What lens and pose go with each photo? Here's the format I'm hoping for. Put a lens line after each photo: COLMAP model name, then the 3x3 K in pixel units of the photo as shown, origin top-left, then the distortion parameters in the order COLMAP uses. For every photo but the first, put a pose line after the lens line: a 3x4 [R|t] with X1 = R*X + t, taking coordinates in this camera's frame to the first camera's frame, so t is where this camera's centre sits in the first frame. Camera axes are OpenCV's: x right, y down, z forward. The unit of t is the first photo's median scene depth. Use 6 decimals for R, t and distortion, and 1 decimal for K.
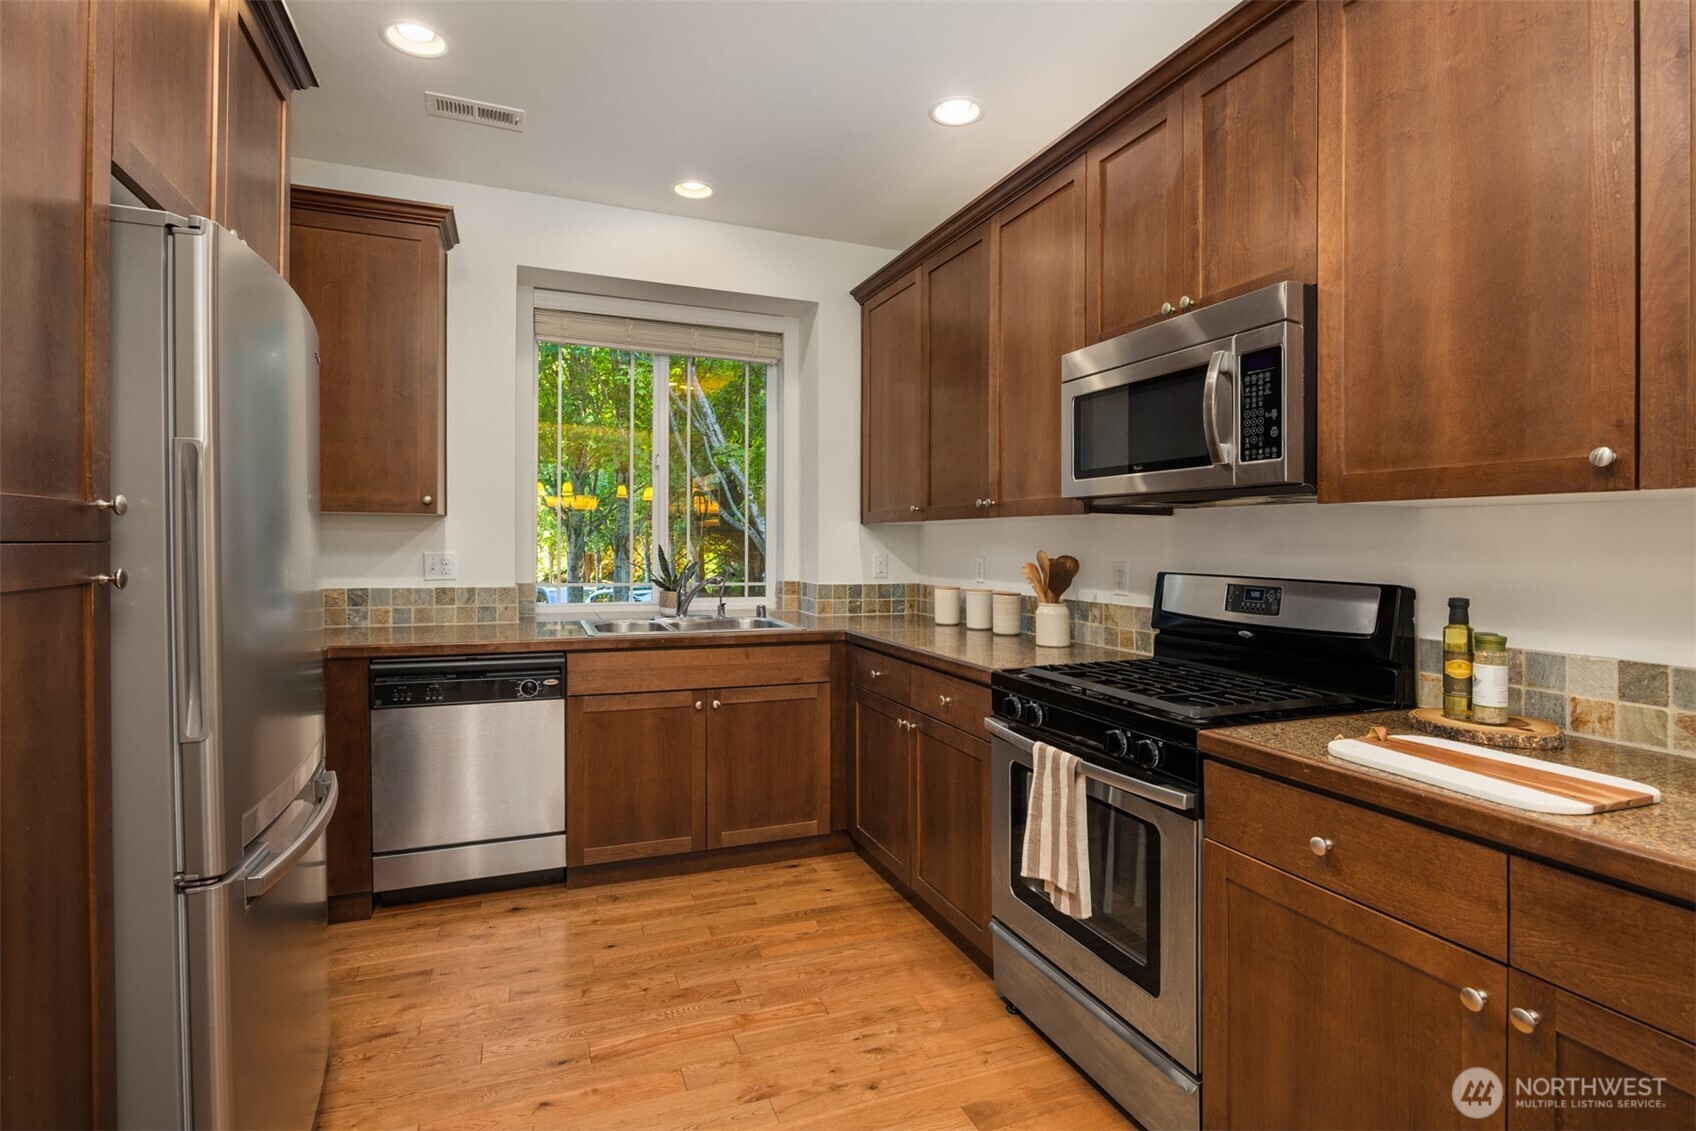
lens RADIAL K [[846.1, 0, 836.7], [0, 846.1, 534.2], [0, 0, 1]] dist [-0.002808, -0.000217]
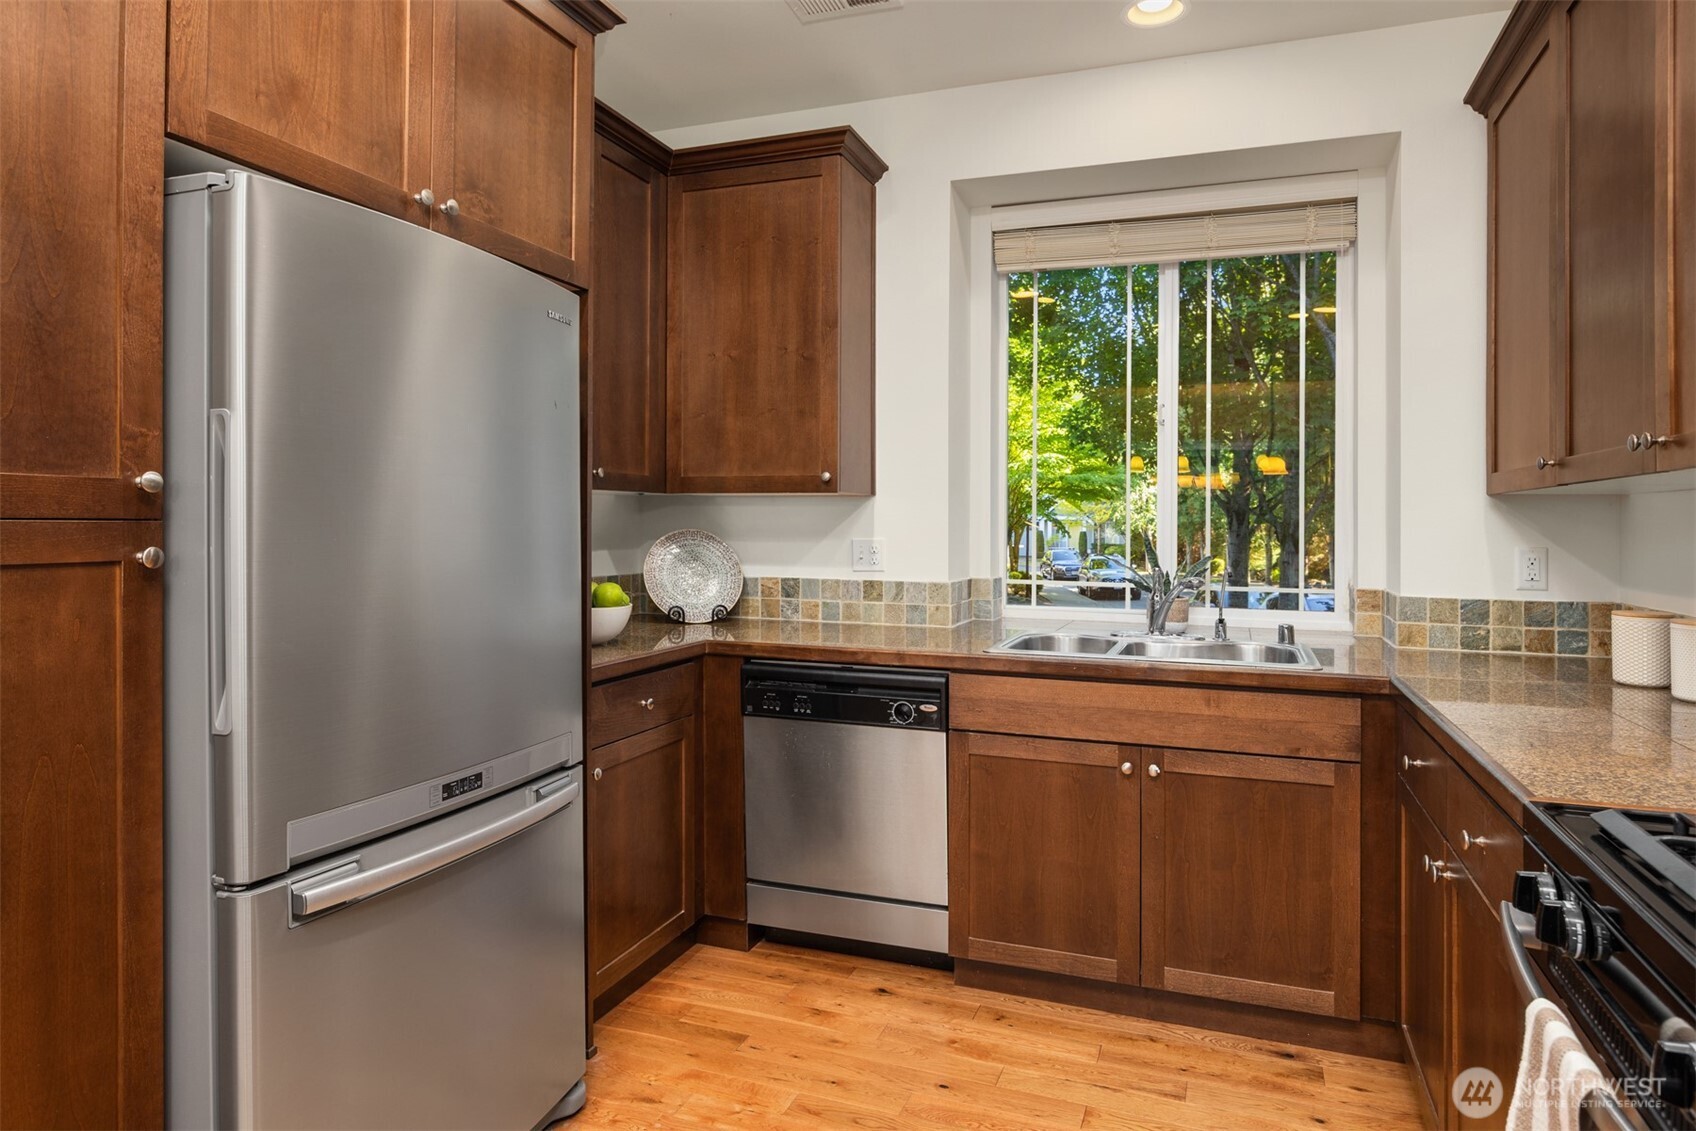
lens RADIAL K [[994.4, 0, 851.3], [0, 994.4, 520.9], [0, 0, 1]] dist [-0.003678, -0.000186]
pose [[0.748108, -0.004936, -0.663558, 0.206874], [0.004304, 0.999987, -0.002585, 0.006969], [0.663563, -0.000922, 0.748120, 0.274534]]
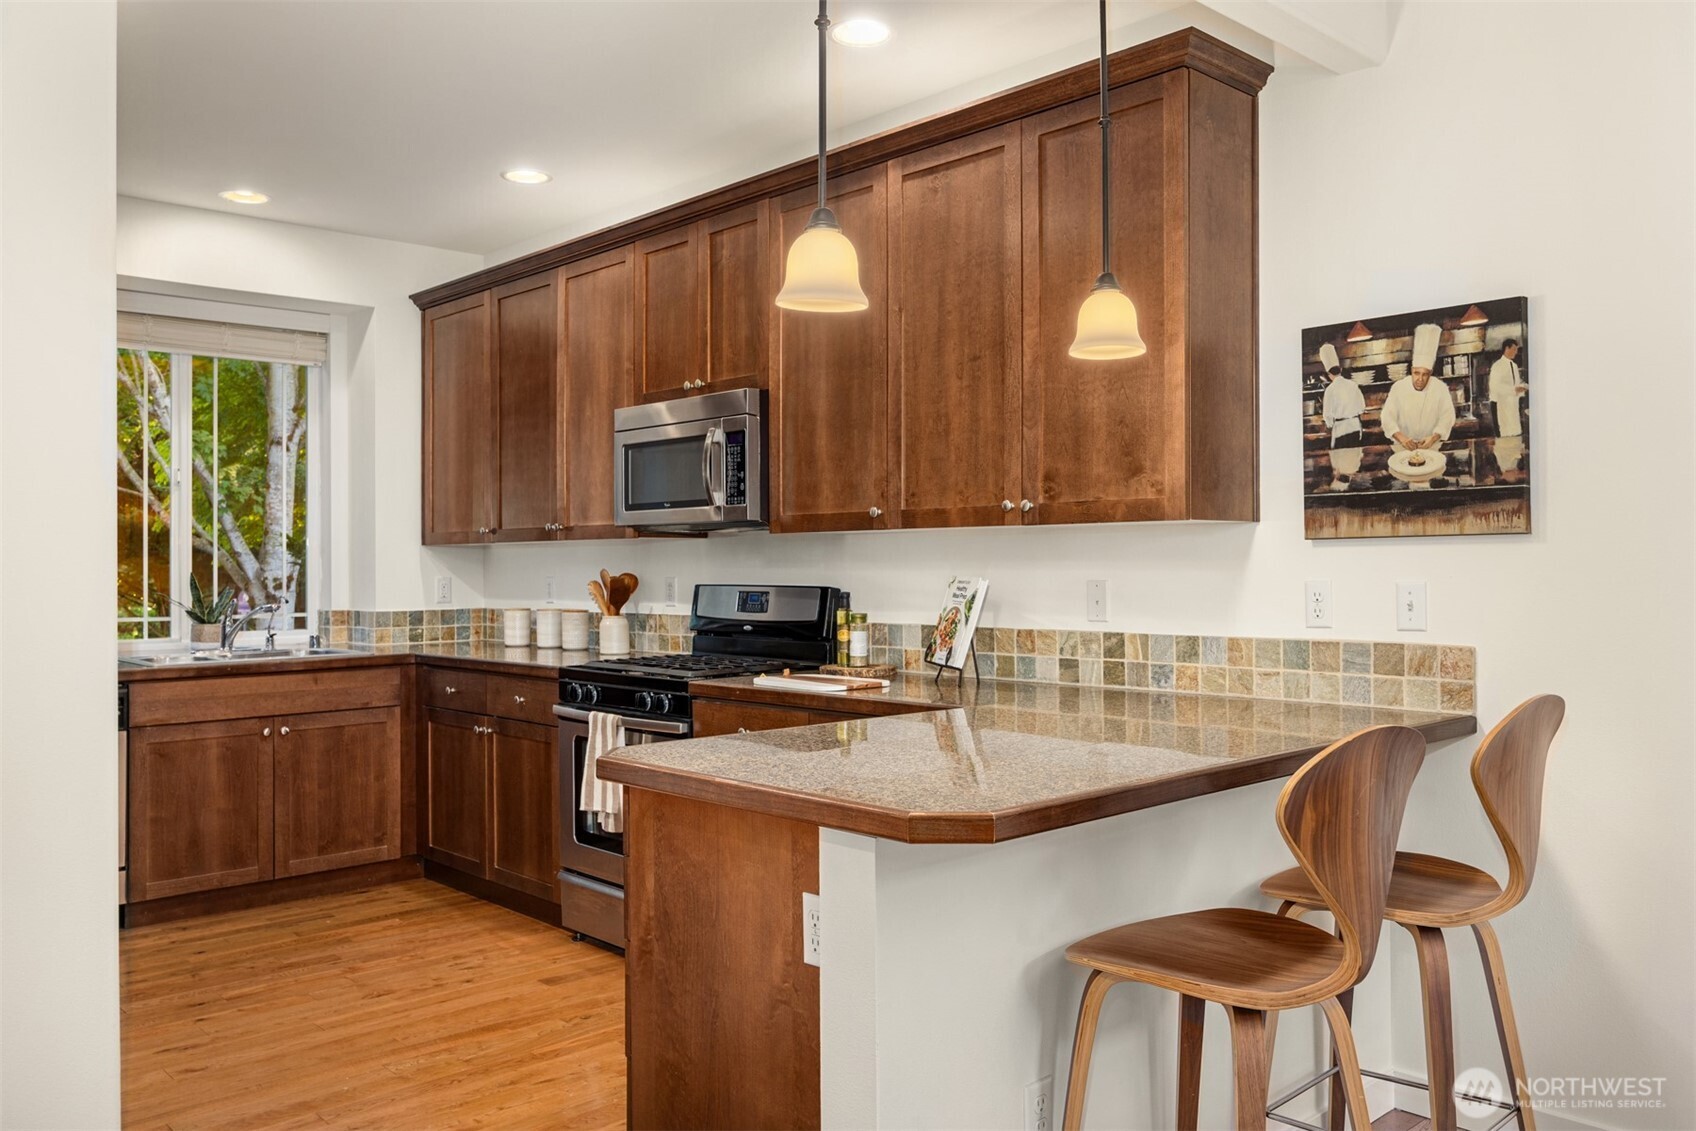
lens RADIAL K [[1418.0, 0, 842.4], [0, 1418.0, 485.8], [0, 0, 1]] dist [-0.007379, 0.002674]
pose [[0.933736, -0.000115, 0.357962, -0.132279], [0.015554, 0.999069, -0.040249, -0.010533], [-0.357624, 0.043149, 0.932868, -0.845127]]
